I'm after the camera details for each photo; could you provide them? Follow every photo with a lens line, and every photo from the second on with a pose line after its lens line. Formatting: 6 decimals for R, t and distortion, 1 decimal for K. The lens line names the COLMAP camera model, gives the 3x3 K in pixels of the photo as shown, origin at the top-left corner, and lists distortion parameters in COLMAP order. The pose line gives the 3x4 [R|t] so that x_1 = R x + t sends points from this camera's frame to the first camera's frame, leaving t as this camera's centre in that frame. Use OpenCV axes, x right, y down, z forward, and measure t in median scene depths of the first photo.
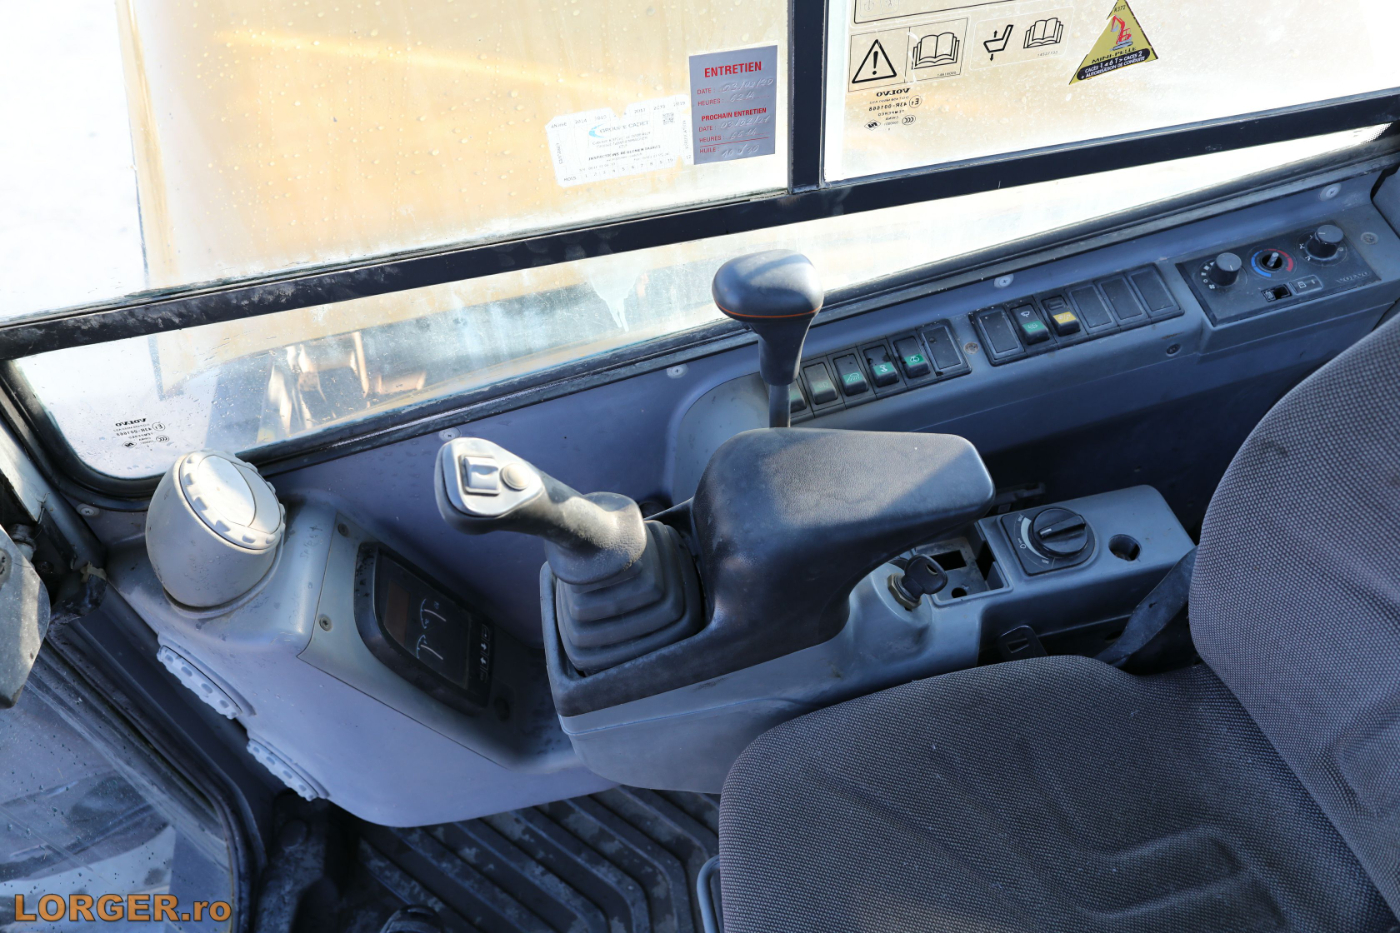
lens RADIAL K [[953.4, 0, 699.5], [0, 953.4, 464.5], [0, 0, 1]] dist [-0.046824, 0.041844]
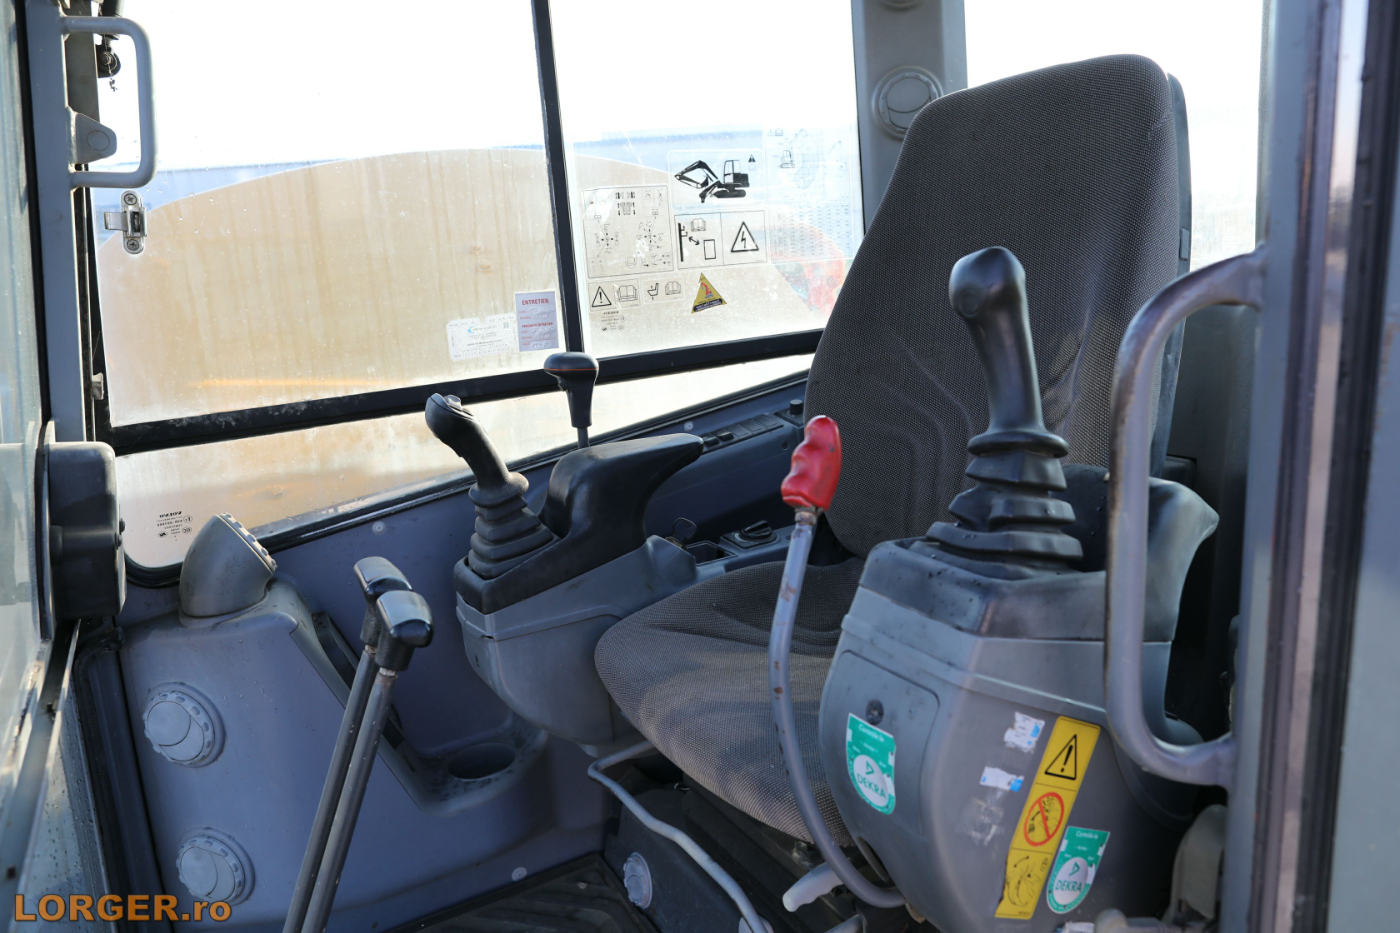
lens RADIAL K [[953.4, 0, 701.0], [0, 953.4, 467.0], [0, 0, 1]] dist [-0.046824, 0.041844]
pose [[0.944358, -0.080805, 0.318839, -0.309713], [0.254487, 0.793627, -0.552623, 1.097020], [-0.208385, 0.603015, 0.770032, -0.467037]]
